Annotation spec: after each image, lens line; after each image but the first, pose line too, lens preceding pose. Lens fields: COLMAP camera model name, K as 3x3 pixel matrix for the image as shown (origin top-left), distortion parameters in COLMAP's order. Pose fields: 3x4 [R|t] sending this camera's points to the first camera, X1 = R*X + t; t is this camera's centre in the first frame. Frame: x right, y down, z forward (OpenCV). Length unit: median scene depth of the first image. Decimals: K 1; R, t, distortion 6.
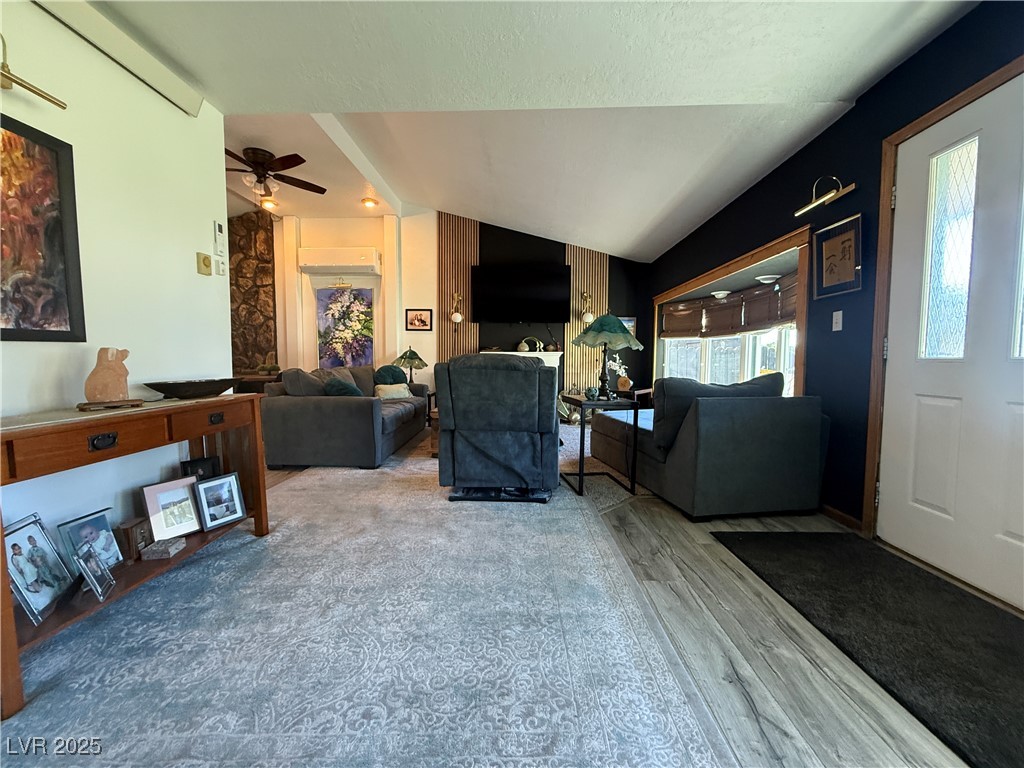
lens RADIAL K [[407.0, 0, 511.4], [0, 407.0, 386.0], [0, 0, 1]] dist [-0.000499, -0.000005]
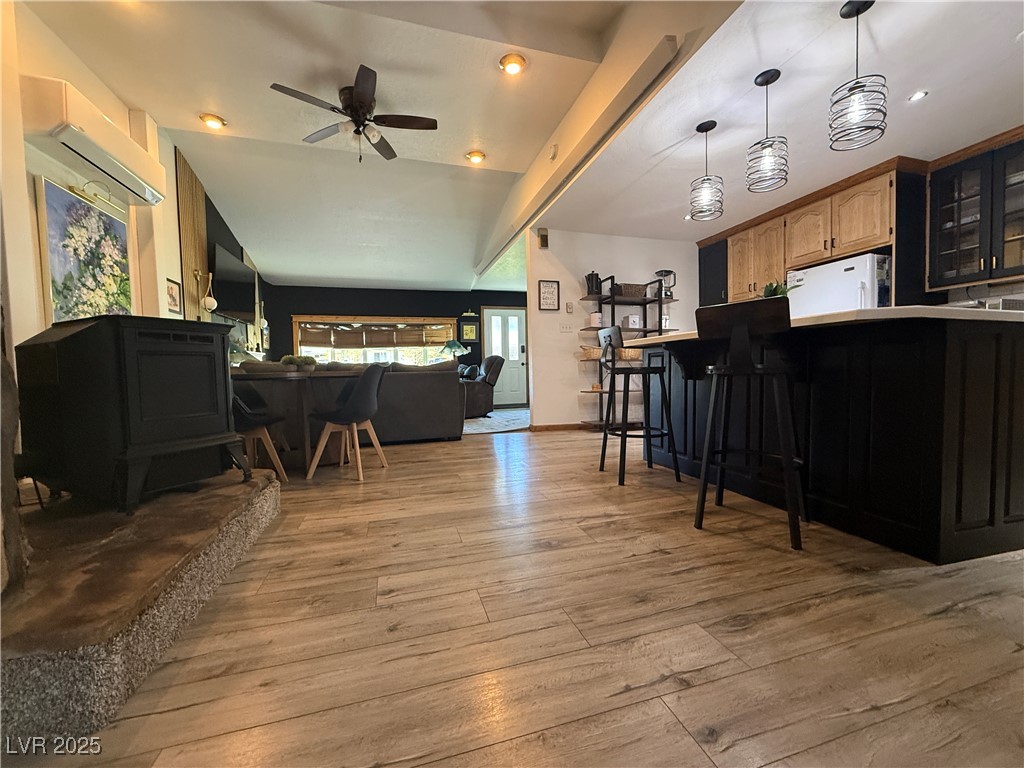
lens RADIAL K [[407.0, 0, 510.3], [0, 407.0, 385.2], [0, 0, 1]] dist [-0.000499, -0.000005]
pose [[-0.310959, -0.032460, 0.949869, -1.140035], [0.077976, 0.995176, 0.059536, -0.015219], [-0.947219, 0.092581, -0.306928, 0.766200]]
